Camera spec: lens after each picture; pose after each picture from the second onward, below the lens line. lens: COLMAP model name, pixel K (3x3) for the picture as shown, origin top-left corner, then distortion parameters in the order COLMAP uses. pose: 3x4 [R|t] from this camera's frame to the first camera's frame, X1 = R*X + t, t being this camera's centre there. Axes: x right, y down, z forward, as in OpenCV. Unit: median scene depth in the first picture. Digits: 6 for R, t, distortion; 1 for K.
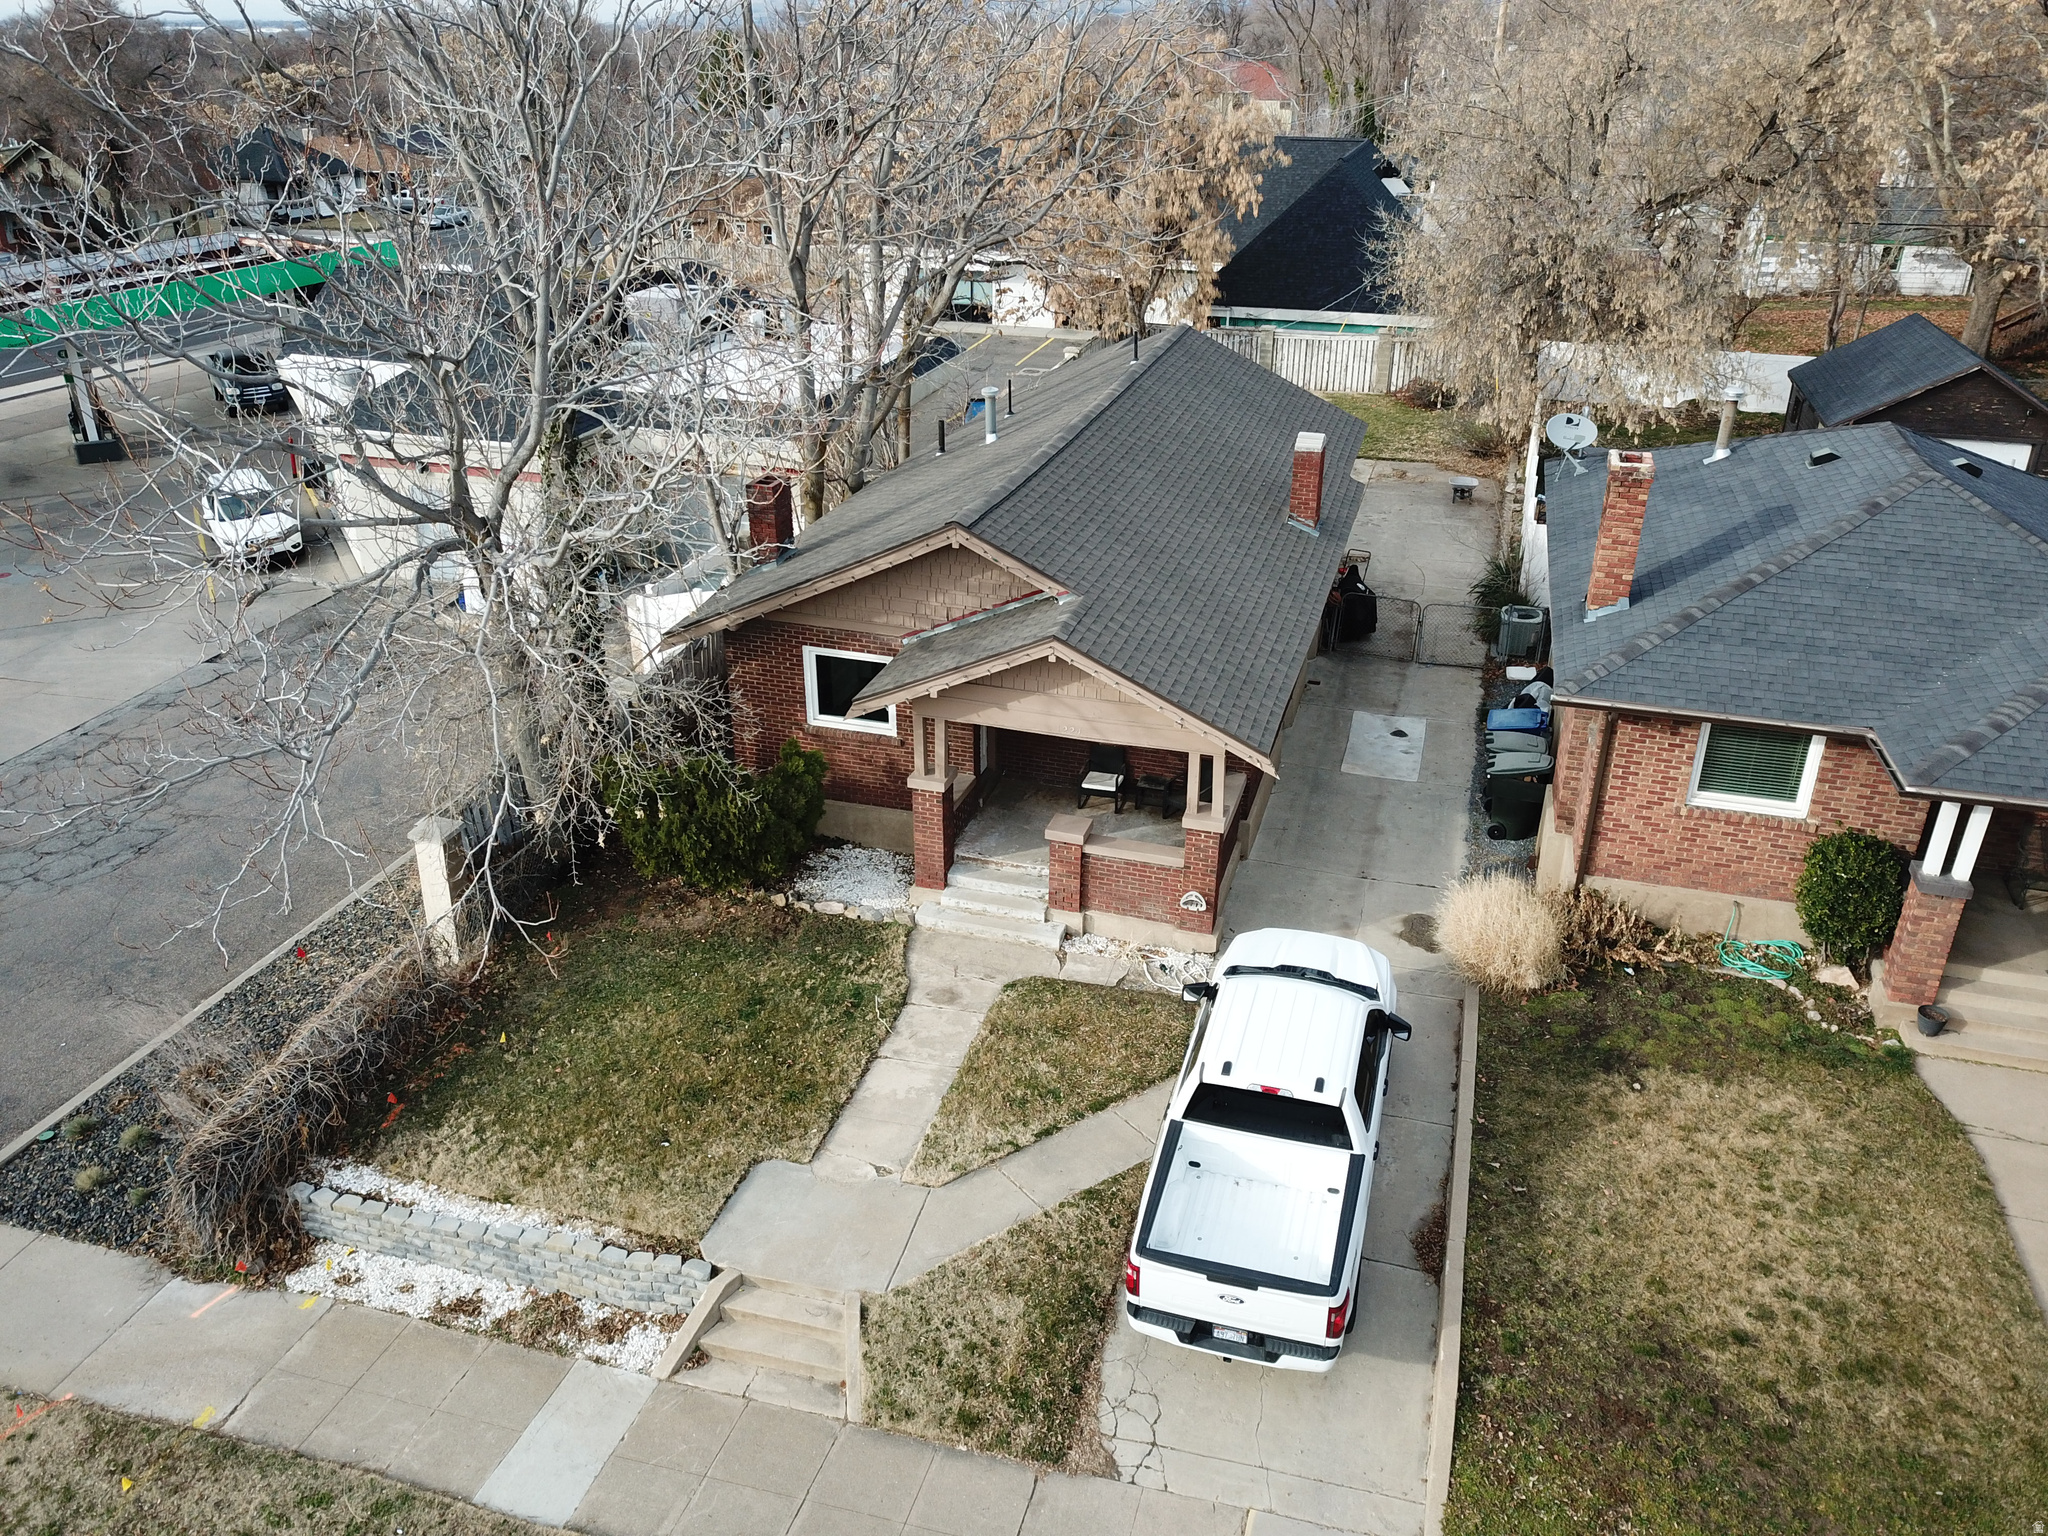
lens RADIAL K [[1545.3, 0, 1020.6], [0, 1545.3, 768.3], [0, 0, 1]] dist [0.013320, -0.009727]
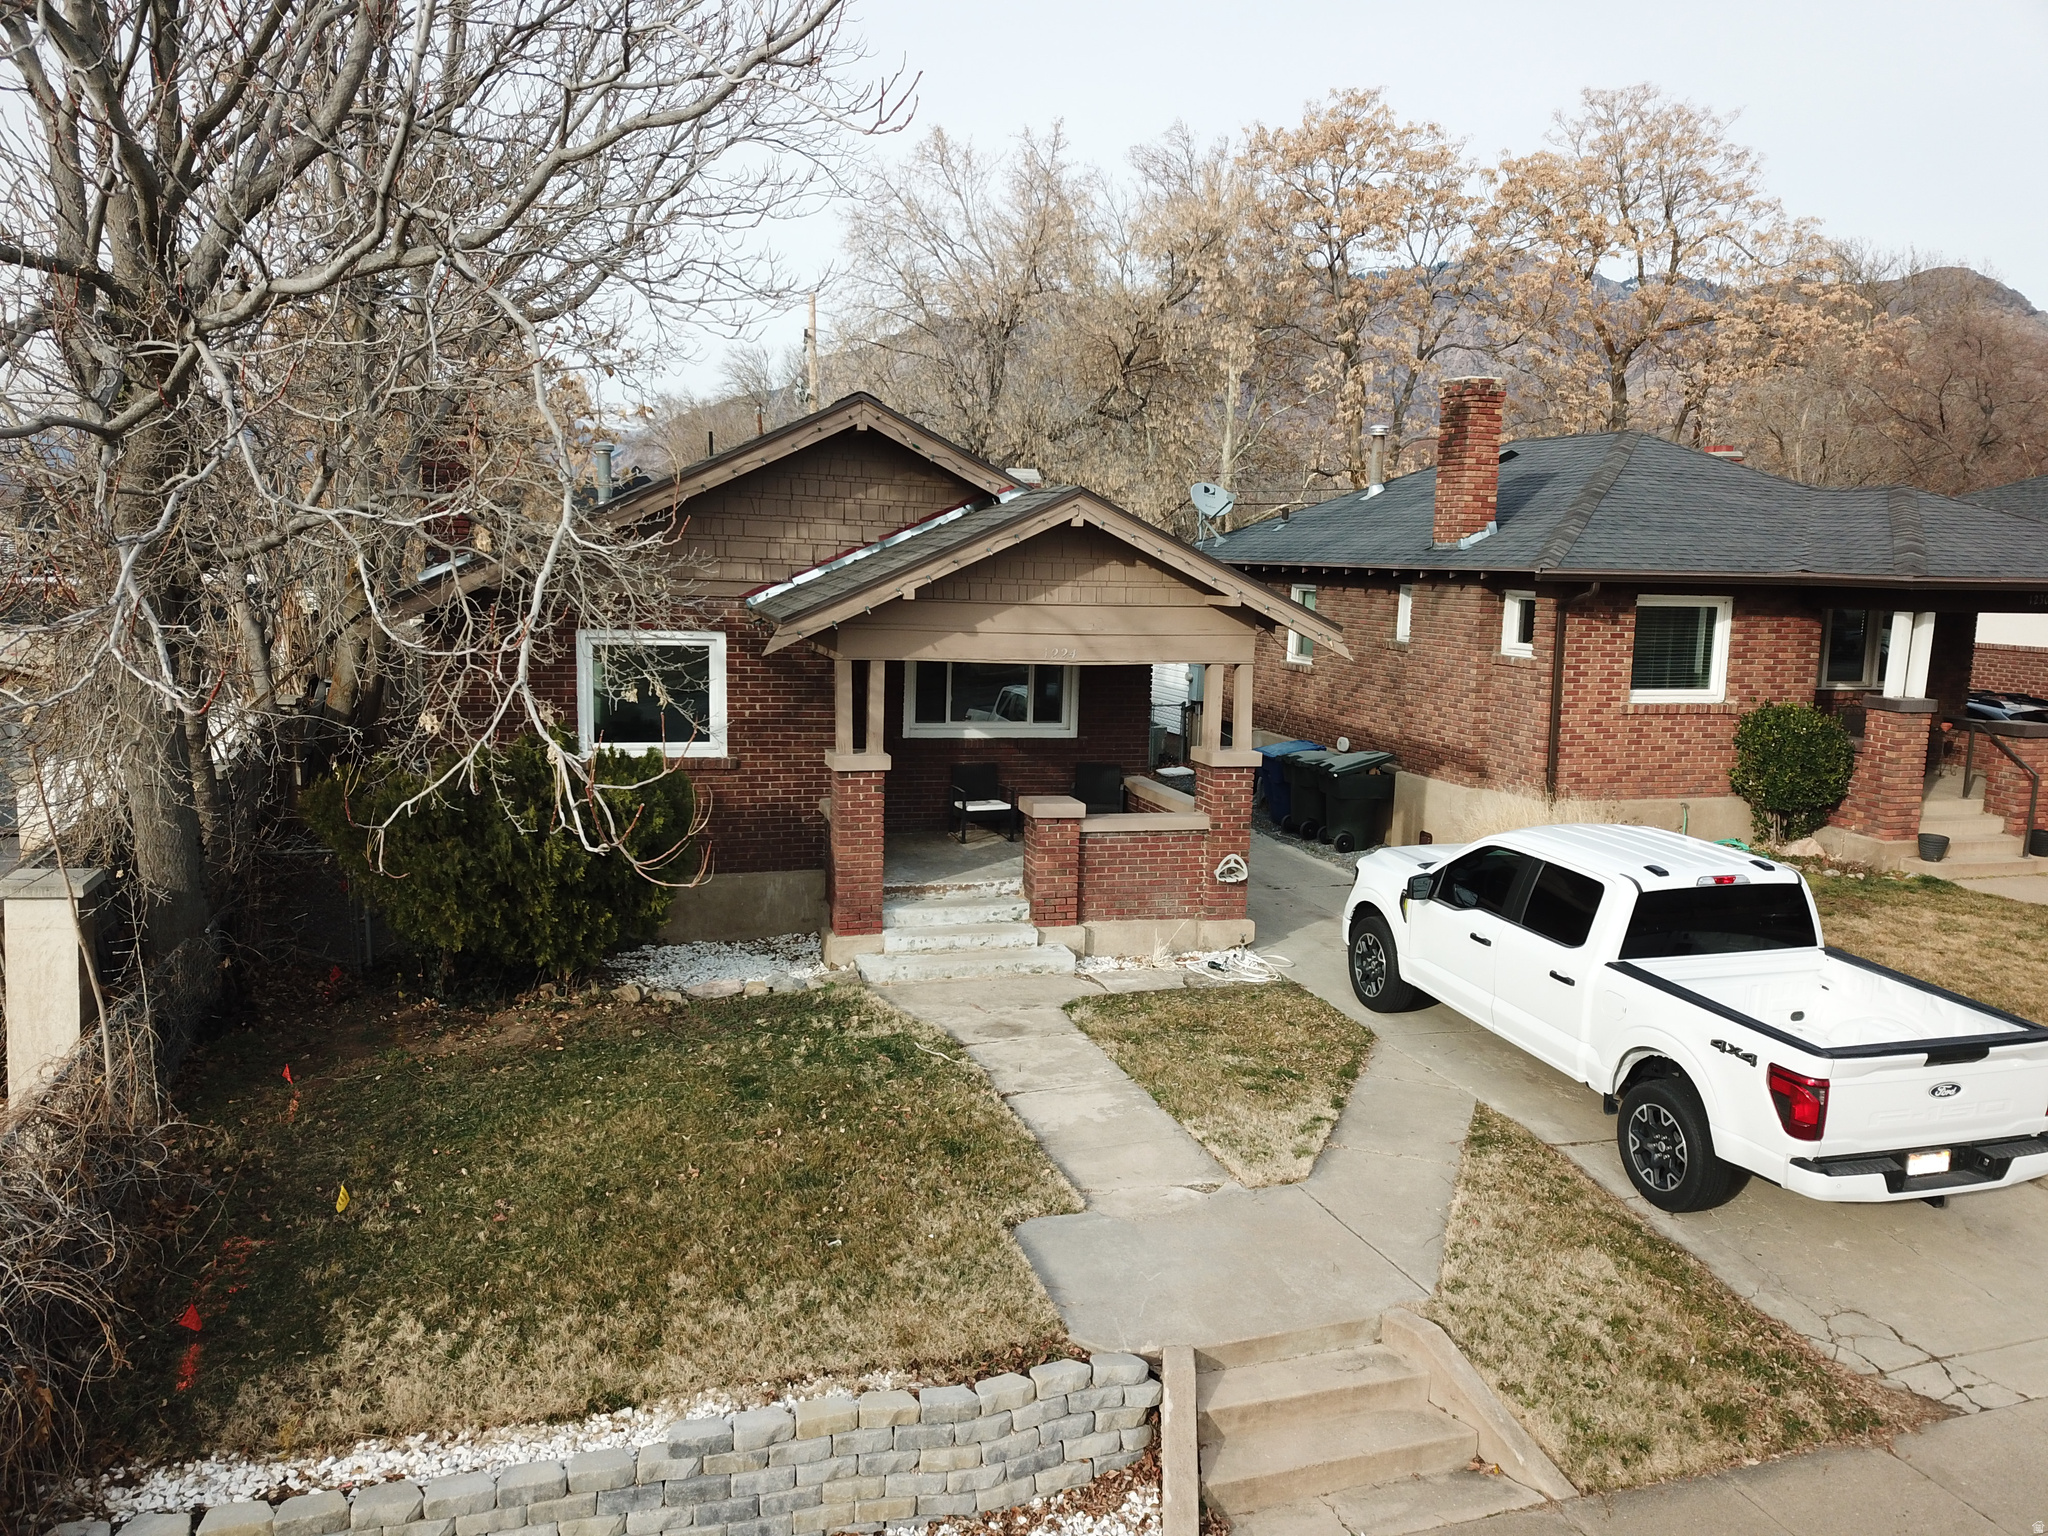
lens RADIAL K [[1545.3, 0, 1007.0], [0, 1545.3, 781.5], [0, 0, 1]] dist [0.013320, -0.009727]
pose [[0.839059, -0.065812, 0.540045, -0.392509], [0.220881, 0.948370, -0.227607, 0.196153], [-0.497184, 0.310262, 0.810275, 0.432187]]
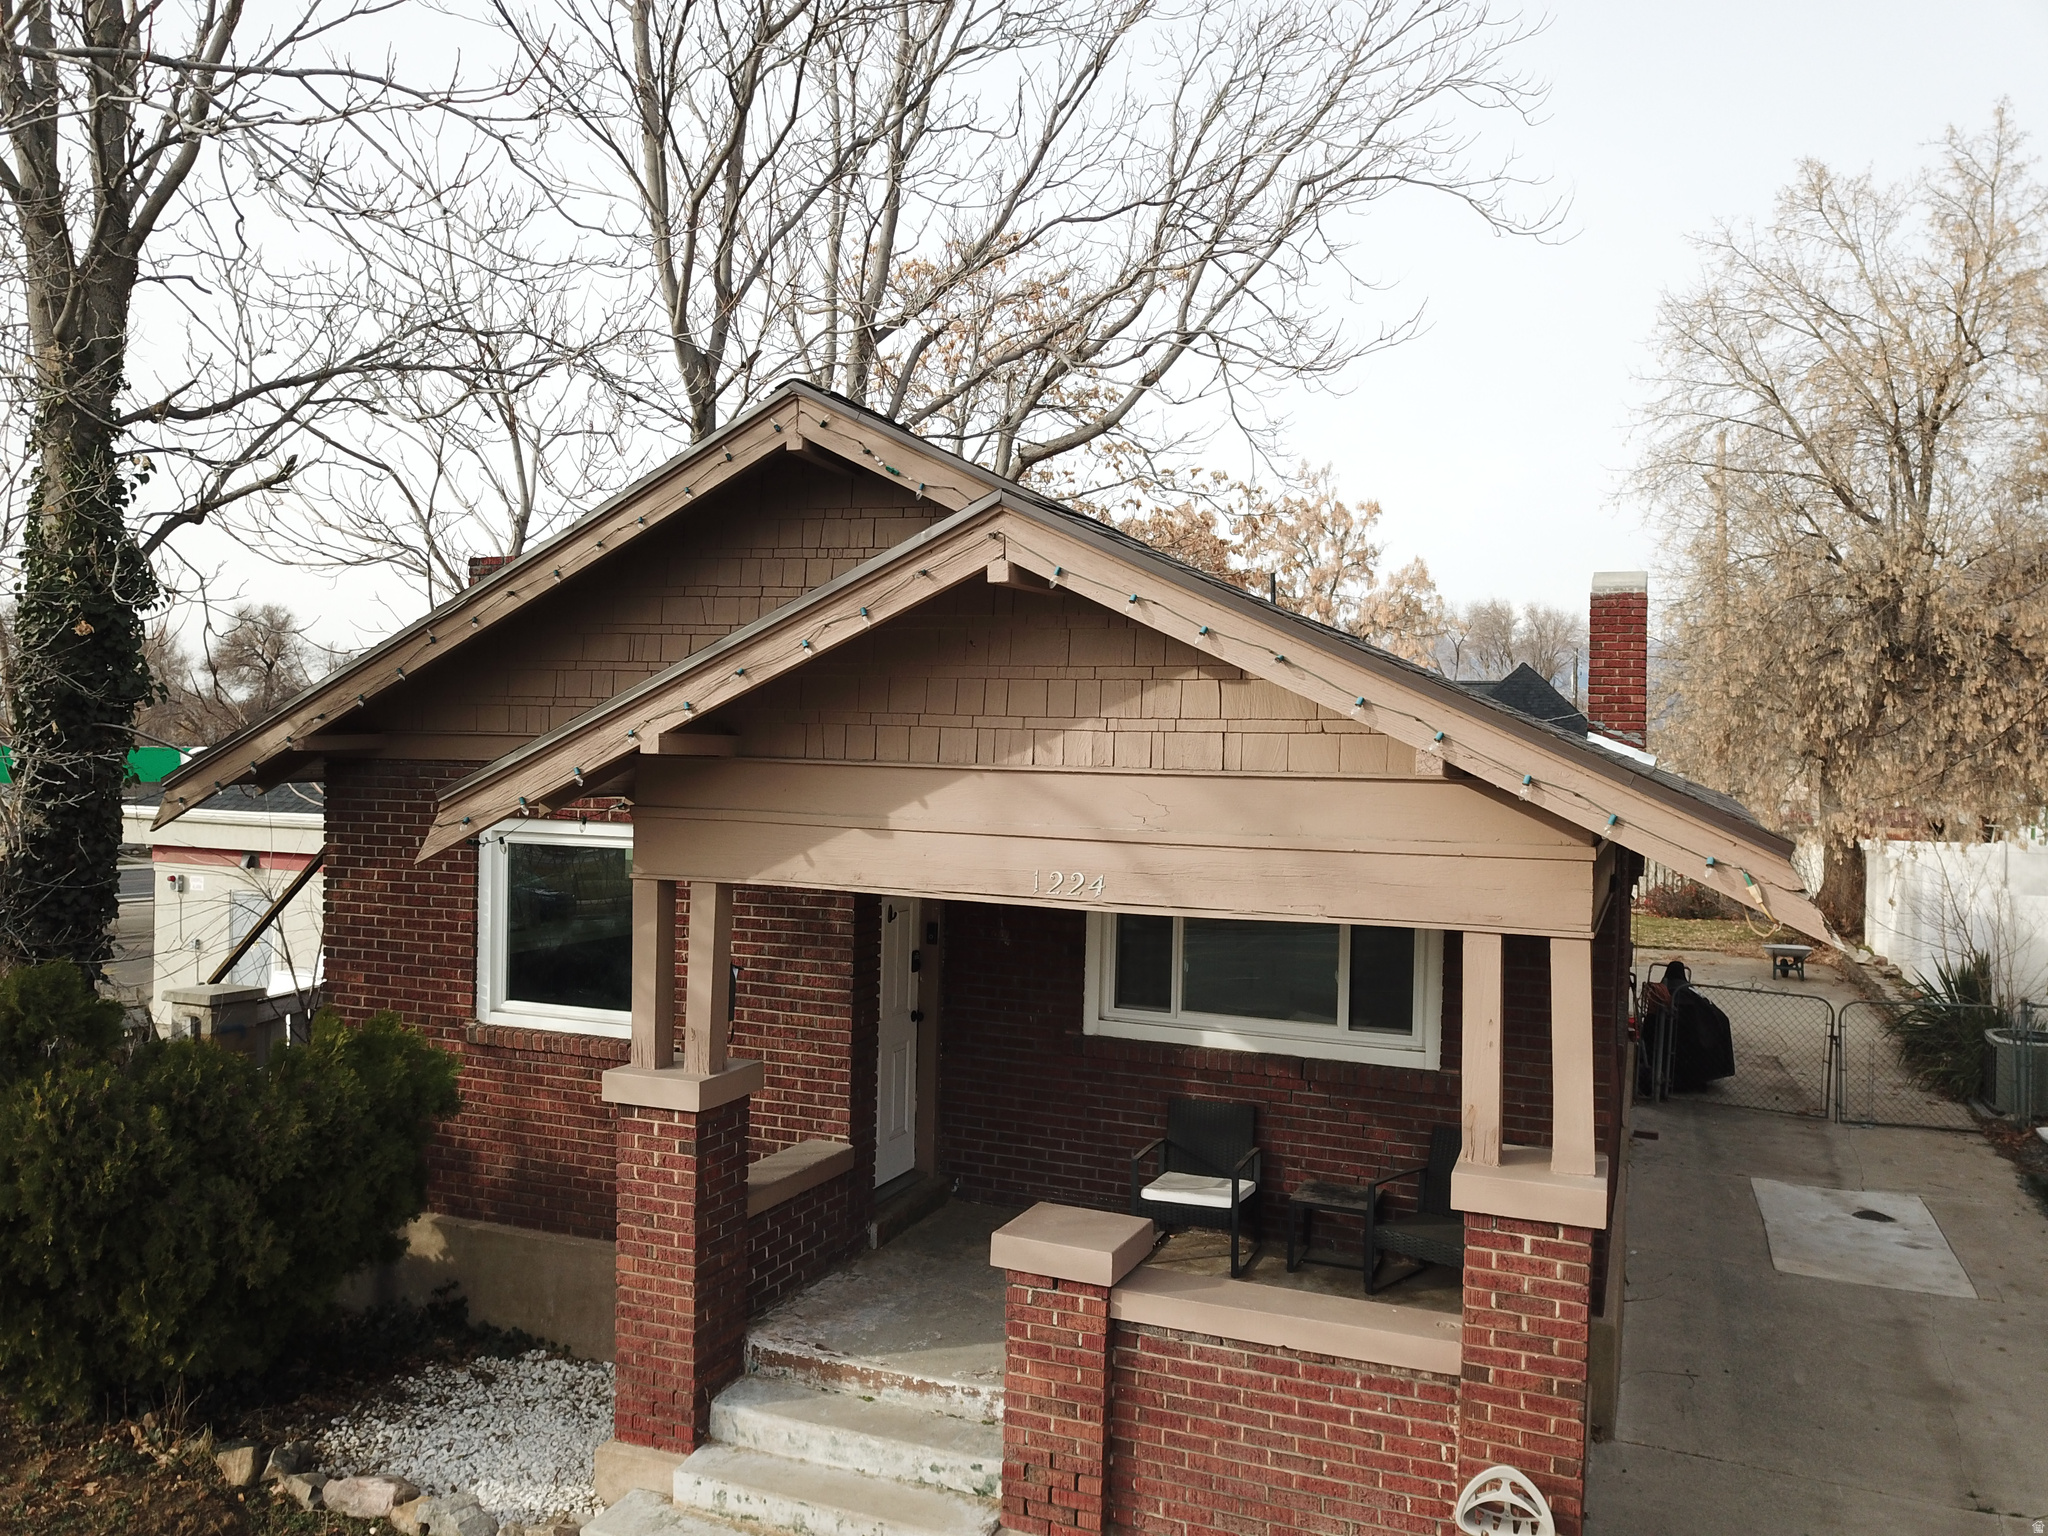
lens RADIAL K [[1545.3, 0, 1017.8], [0, 1545.3, 771.0], [0, 0, 1]] dist [0.013320, -0.009727]
pose [[0.995065, 0.010760, -0.098643, 0.052361], [-0.051940, 0.903517, -0.425393, 0.090592], [0.084549, 0.428417, 0.899617, 0.700440]]
